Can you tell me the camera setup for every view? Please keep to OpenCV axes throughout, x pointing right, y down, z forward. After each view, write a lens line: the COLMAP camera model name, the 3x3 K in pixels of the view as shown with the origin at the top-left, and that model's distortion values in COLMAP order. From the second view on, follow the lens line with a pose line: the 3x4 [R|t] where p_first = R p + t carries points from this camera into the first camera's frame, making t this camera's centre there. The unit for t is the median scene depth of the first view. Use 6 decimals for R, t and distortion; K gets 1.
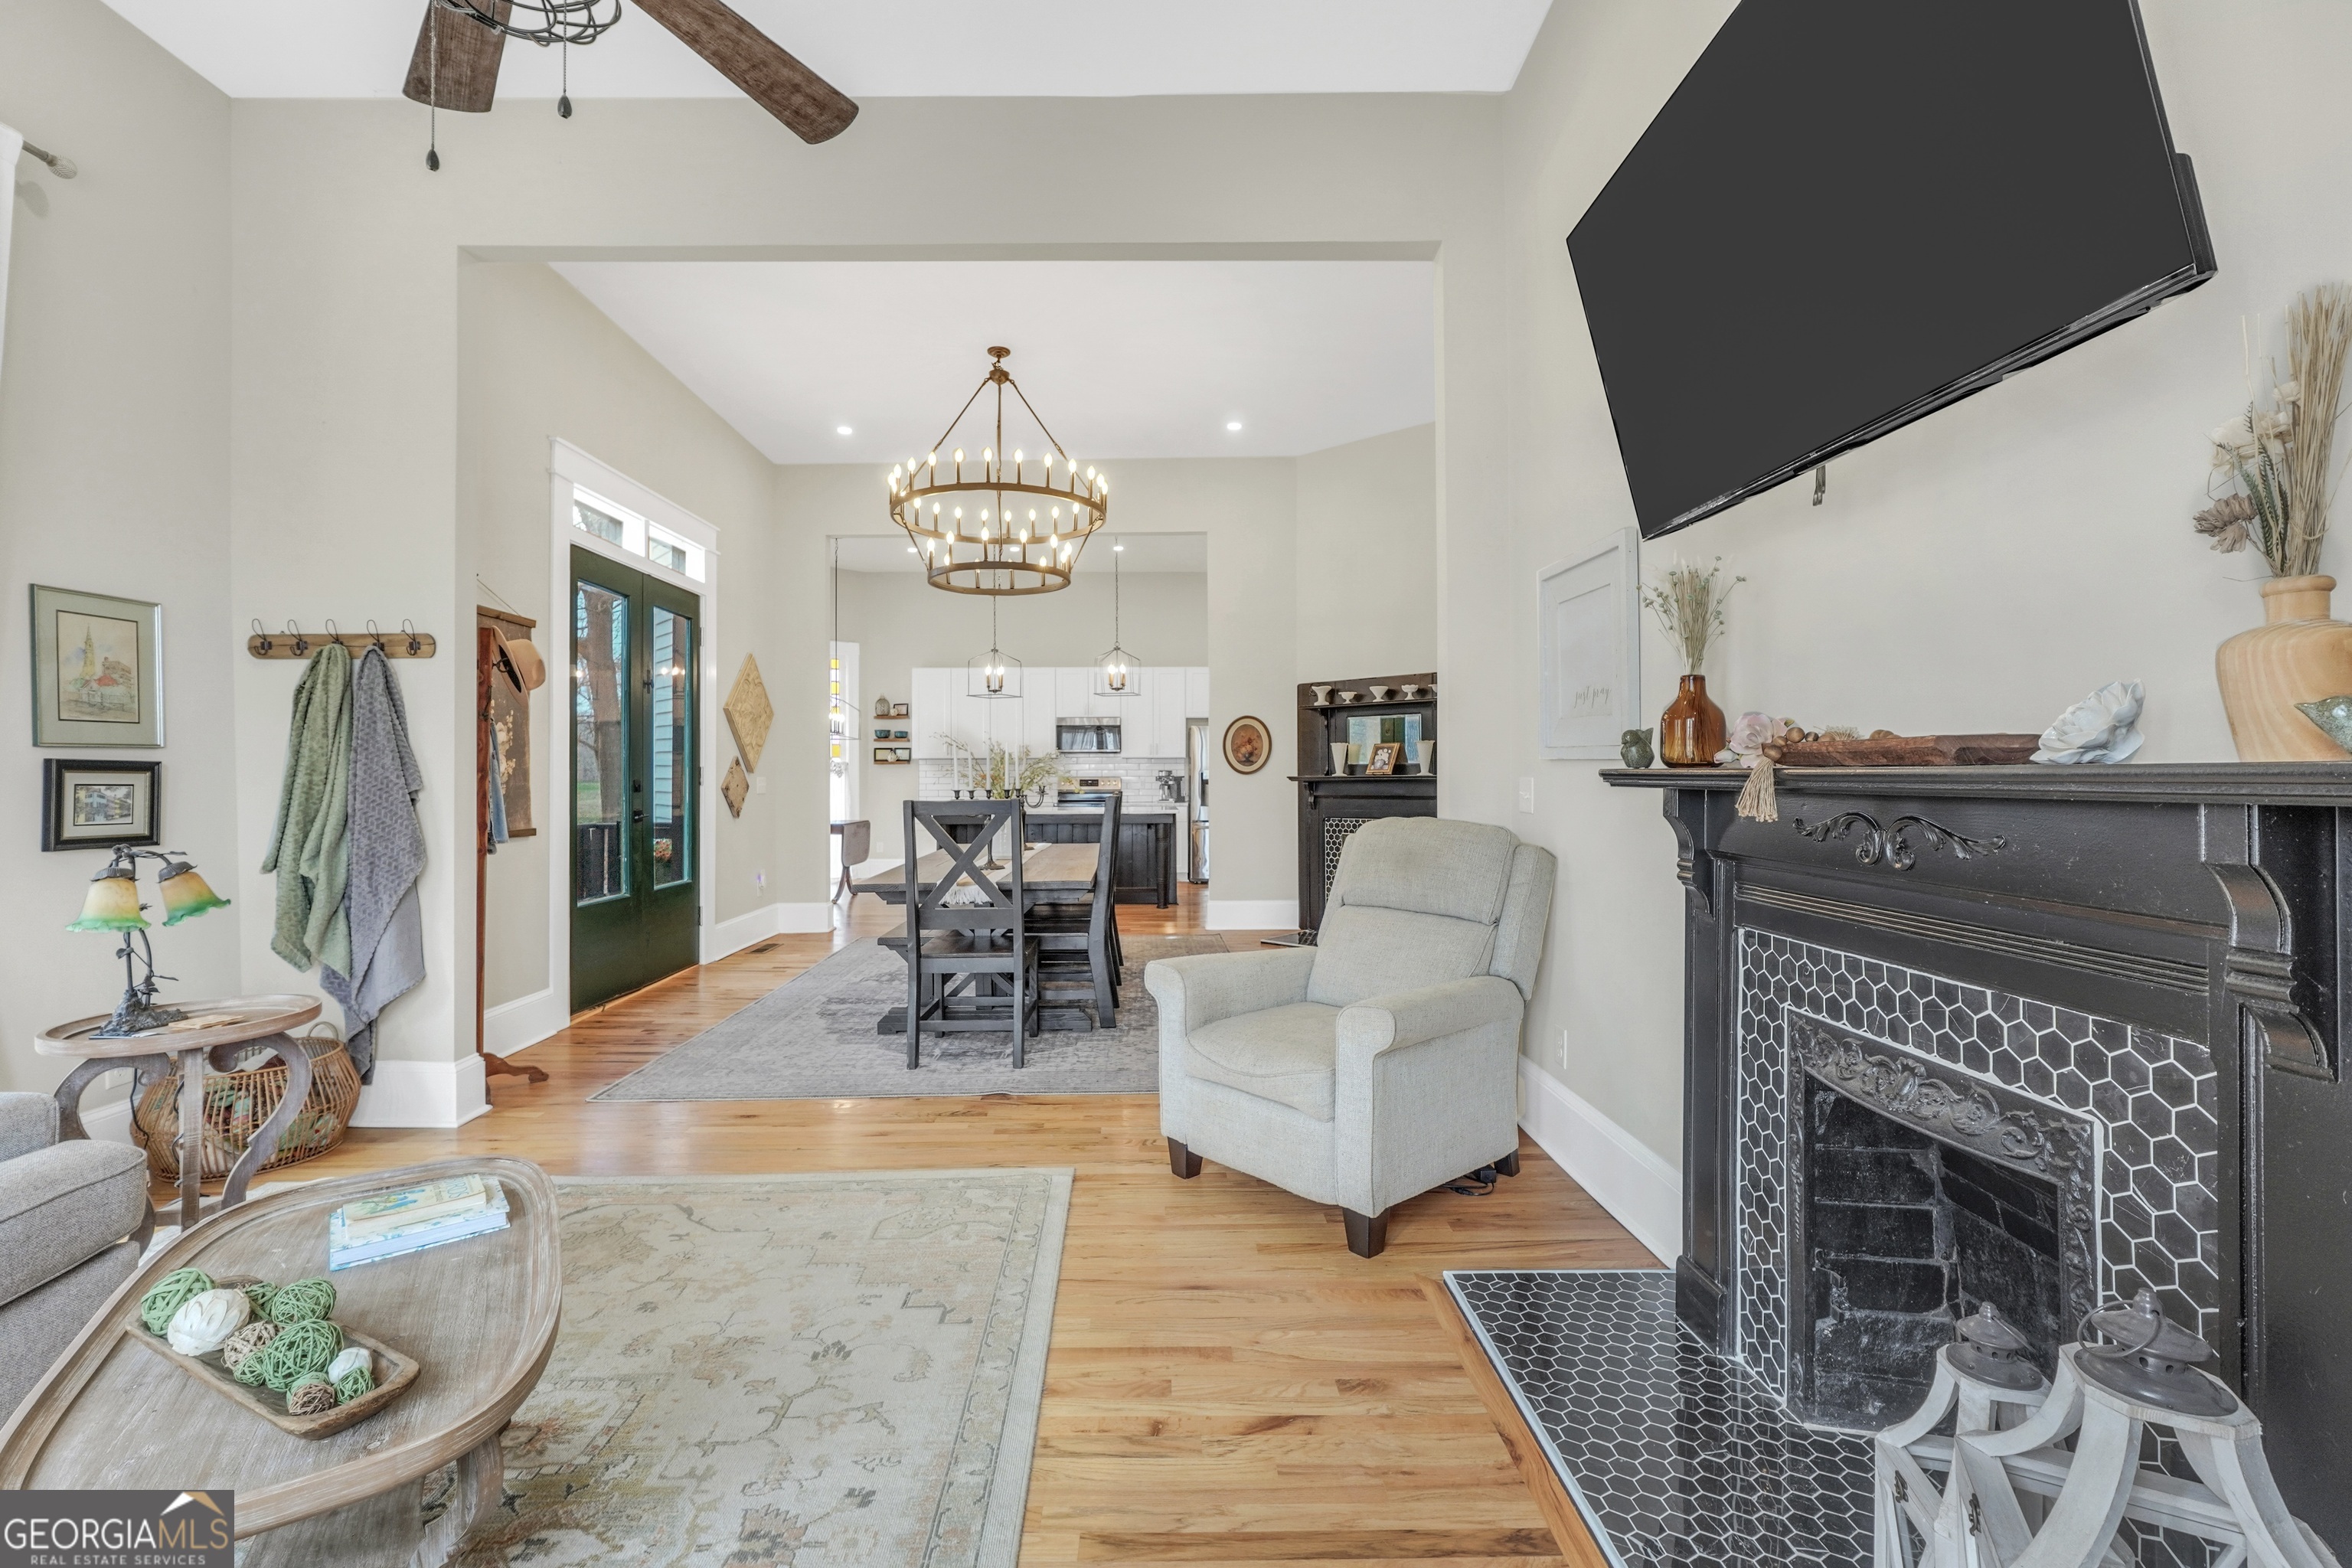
lens RADIAL K [[987.4, 0, 1170.0], [0, 987.4, 770.0], [0, 0, 1]] dist [-0.012733, 0.002327]
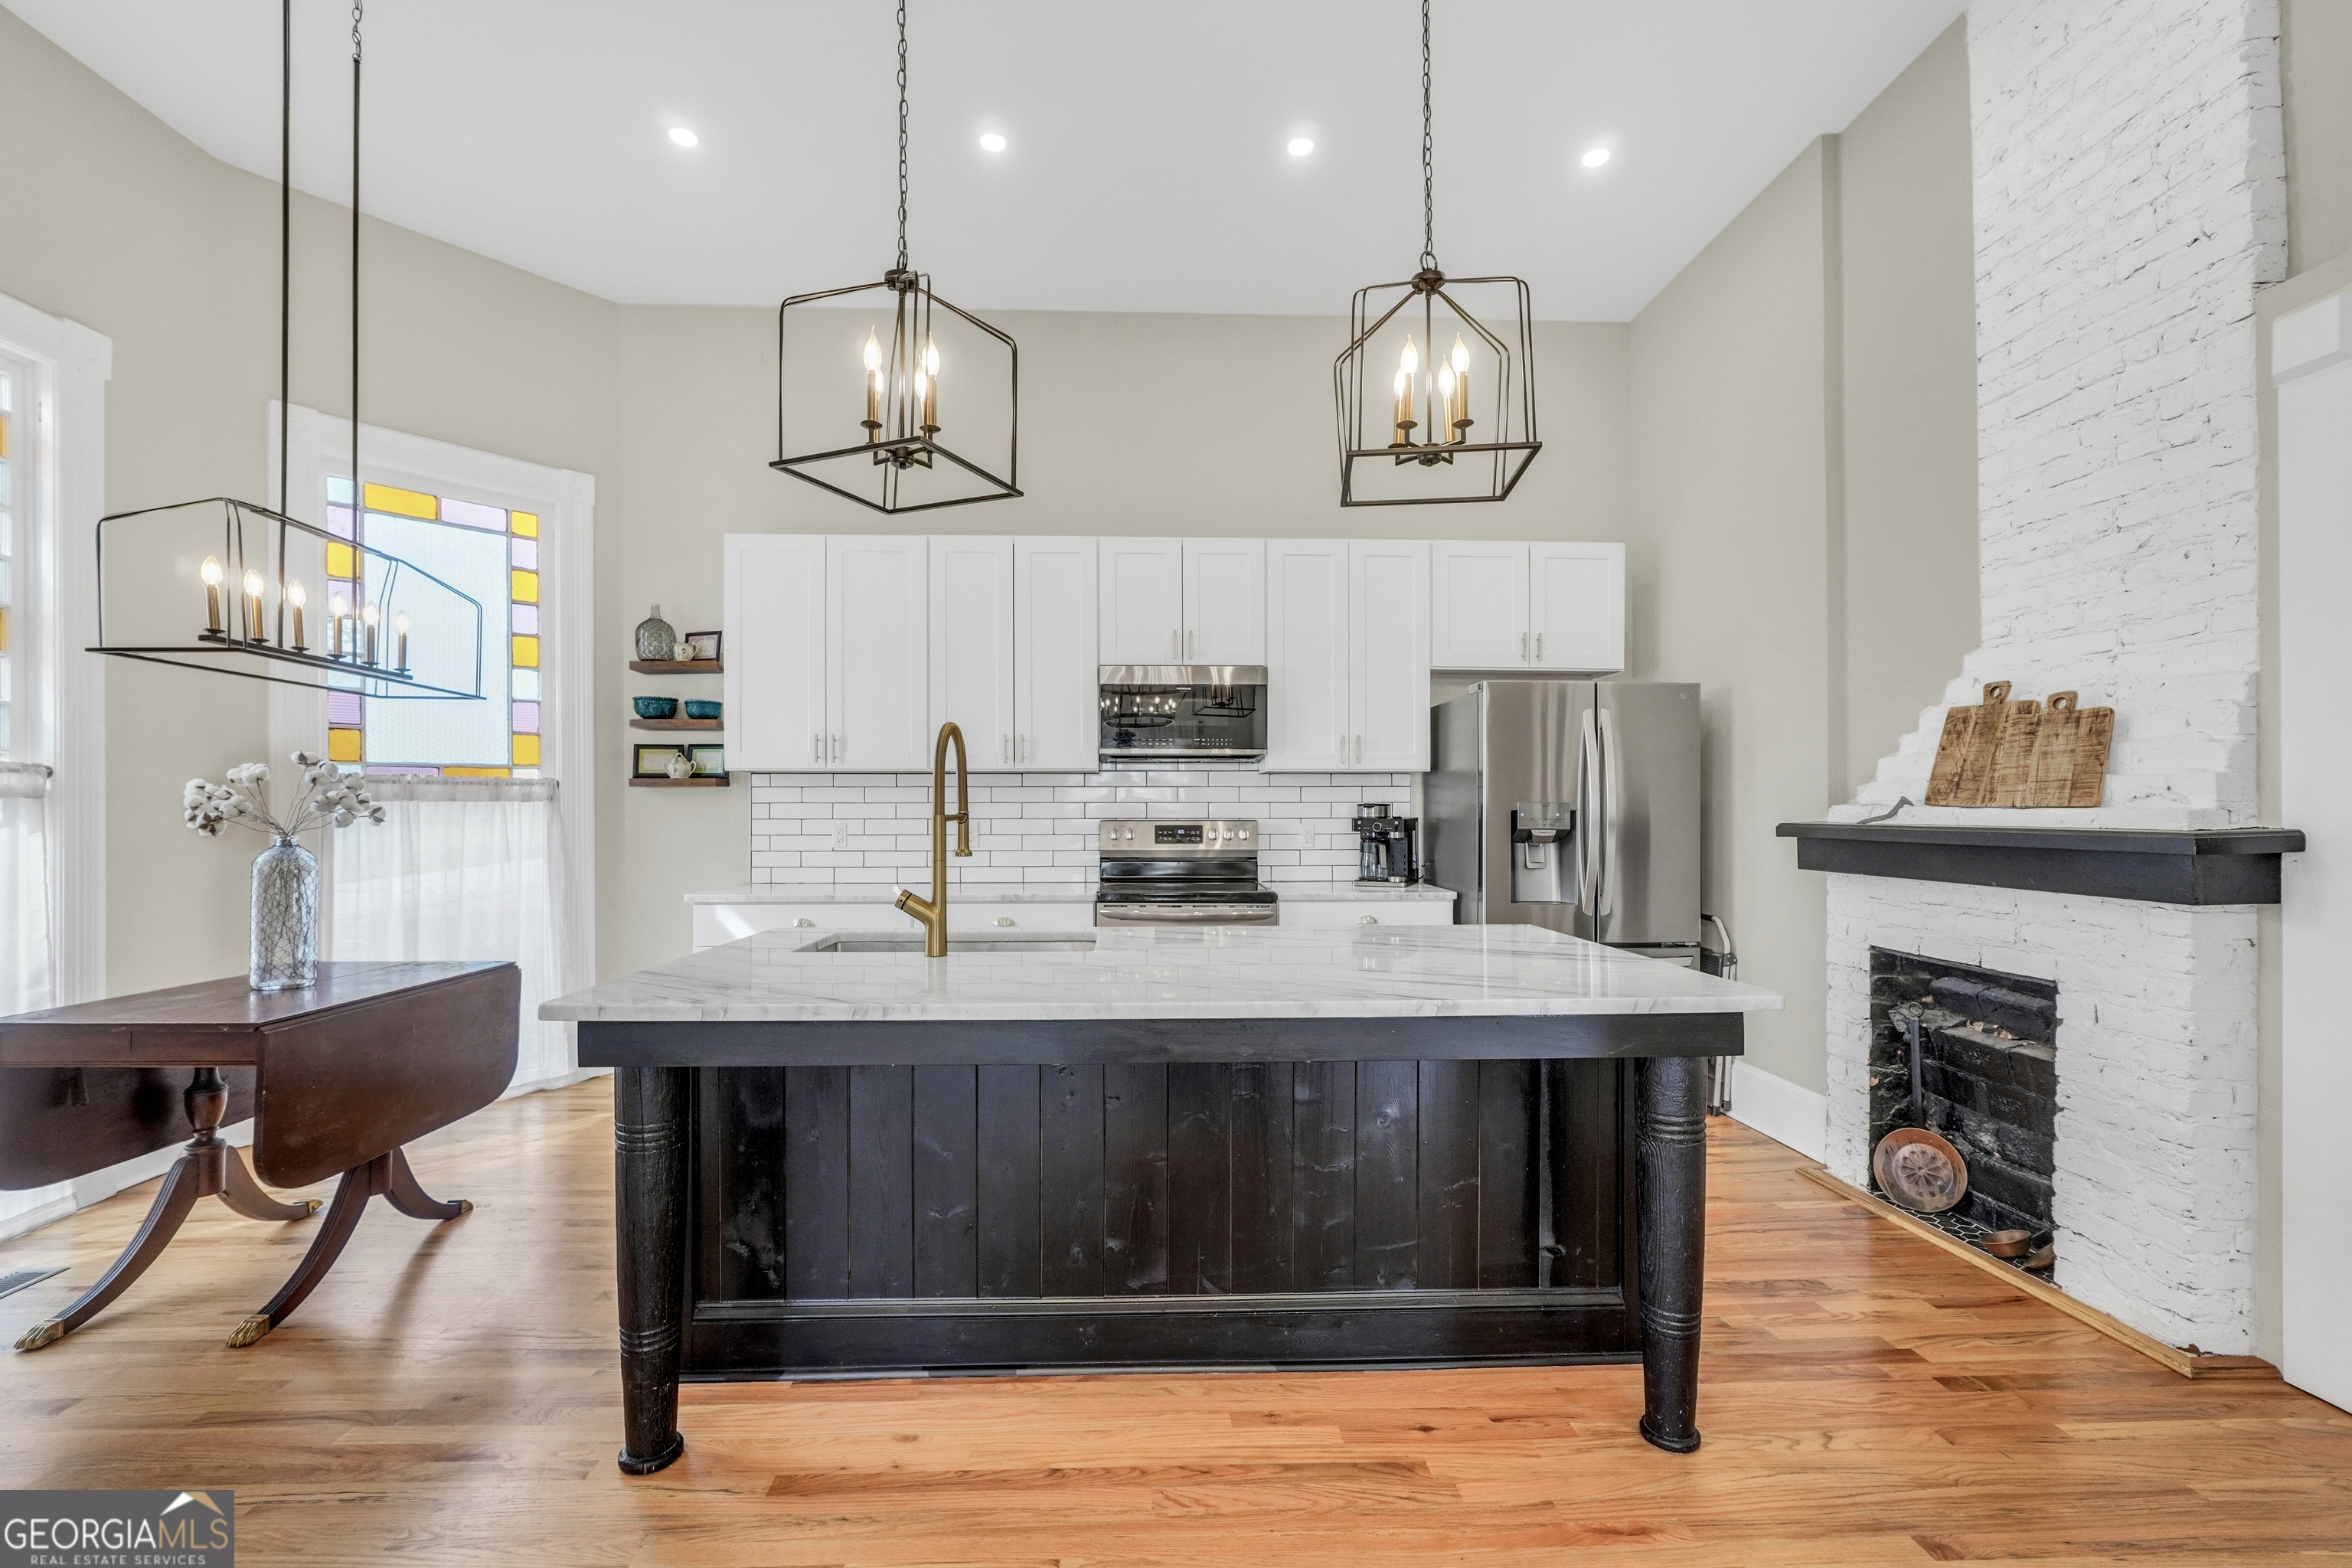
lens RADIAL K [[987.4, 0, 1177.6], [0, 987.4, 782.8], [0, 0, 1]] dist [-0.012733, 0.002327]
pose [[0.999368, 0.001744, 0.035505, -0.096182], [-0.002084, 0.999952, 0.009562, -0.011299], [-0.035487, -0.009630, 0.999324, 0.602310]]
